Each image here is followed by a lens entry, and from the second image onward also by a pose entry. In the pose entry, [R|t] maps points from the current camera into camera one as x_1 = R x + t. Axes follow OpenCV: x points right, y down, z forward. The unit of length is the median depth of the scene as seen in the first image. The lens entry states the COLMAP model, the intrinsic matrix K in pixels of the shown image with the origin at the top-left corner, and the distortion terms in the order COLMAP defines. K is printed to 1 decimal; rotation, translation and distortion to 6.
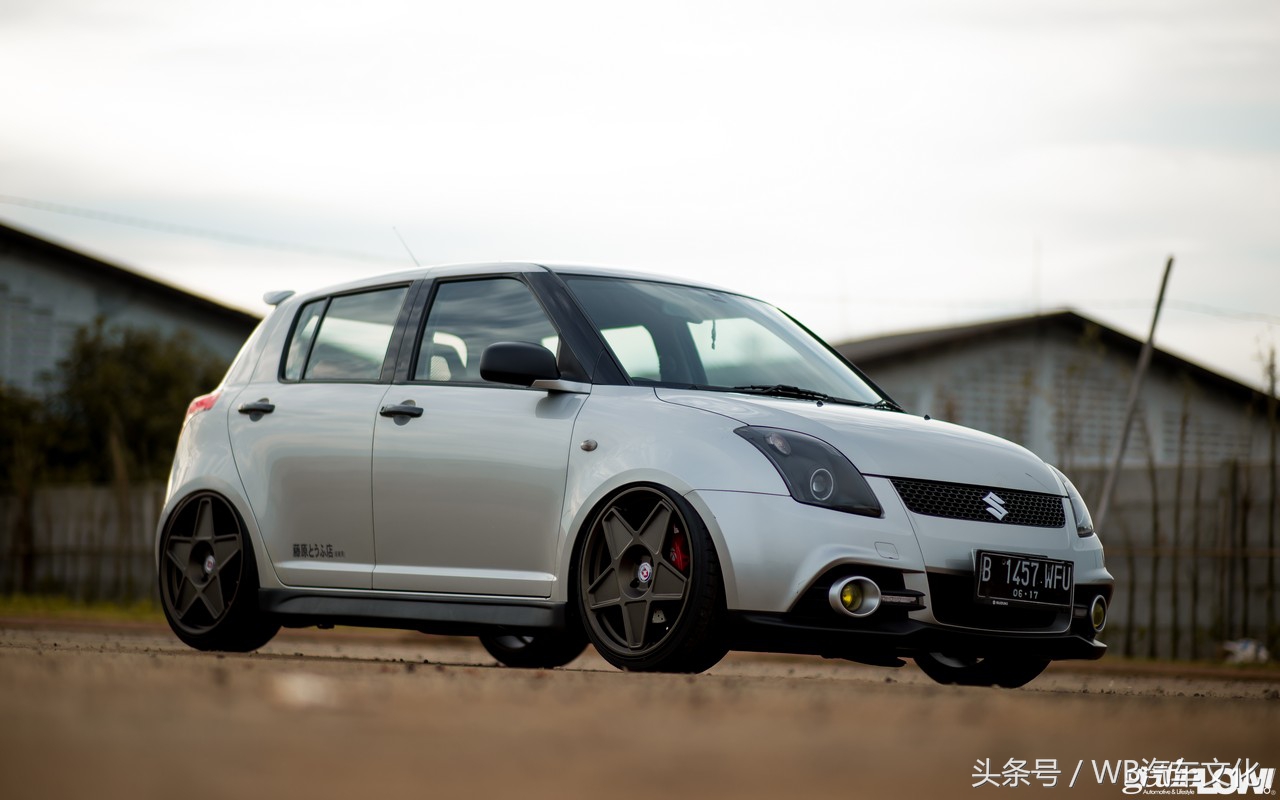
lens RADIAL K [[3103.5, 0, 640.0], [0, 3103.5, 400.0], [0, 0, 1]] dist [-0.064165, 0.211612]
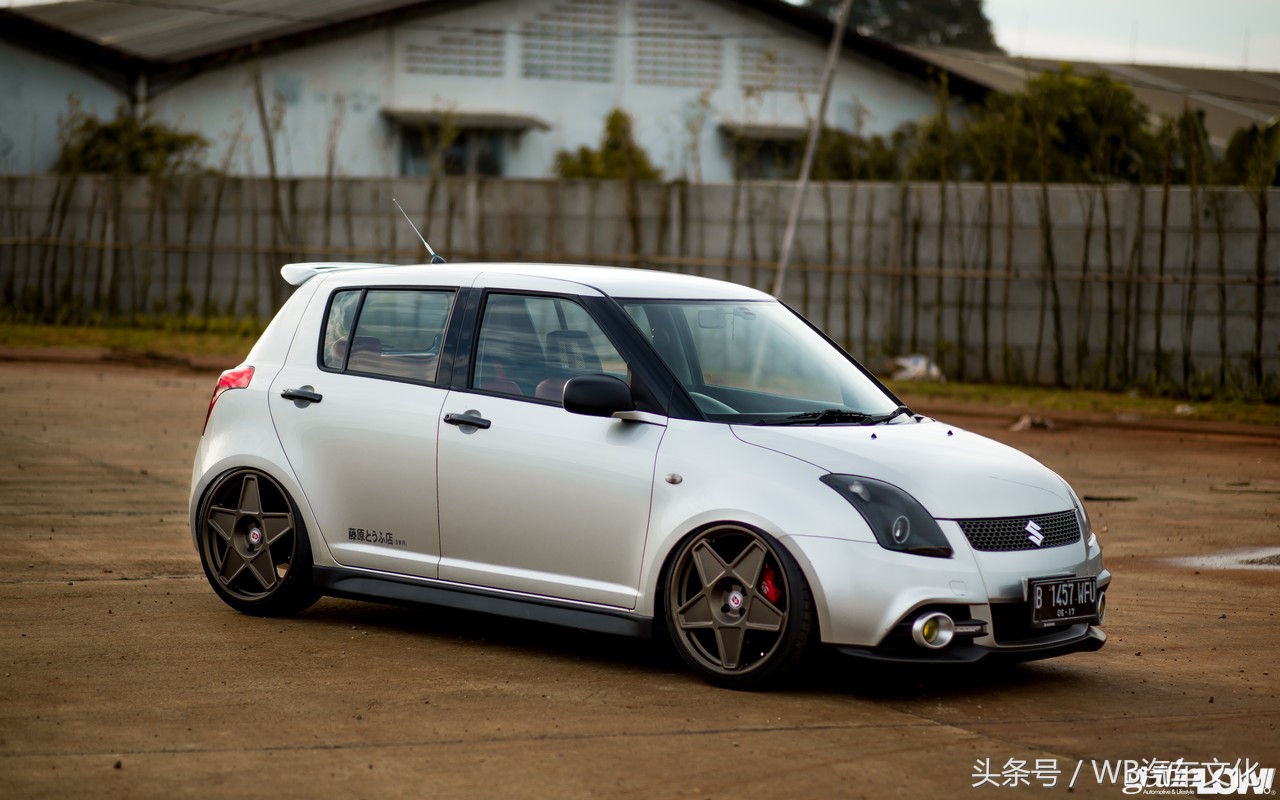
lens RADIAL K [[3103.5, 0, 640.0], [0, 3103.5, 400.0], [0, 0, 1]] dist [-0.064165, 0.211612]
pose [[0.986503, -0.015097, 0.163046, -0.213973], [-0.008626, 0.989566, 0.143821, -0.177093], [-0.163516, -0.143286, 0.976080, -0.083940]]
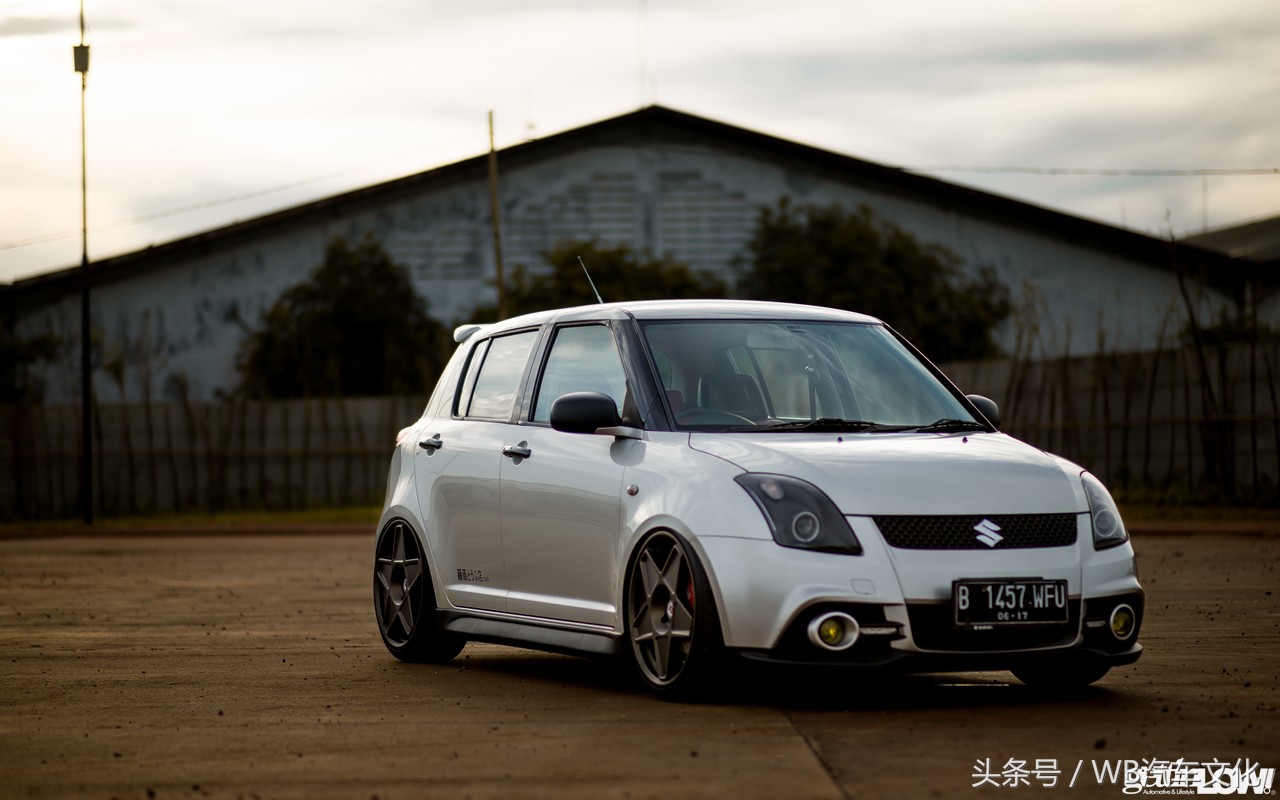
lens RADIAL K [[3103.5, 0, 640.0], [0, 3103.5, 400.0], [0, 0, 1]] dist [-0.064165, 0.211612]
pose [[0.961118, -0.056970, -0.270197, 0.289052], [0.072719, 0.996166, 0.048632, -0.071488], [0.266390, -0.066390, 0.961576, -0.050203]]
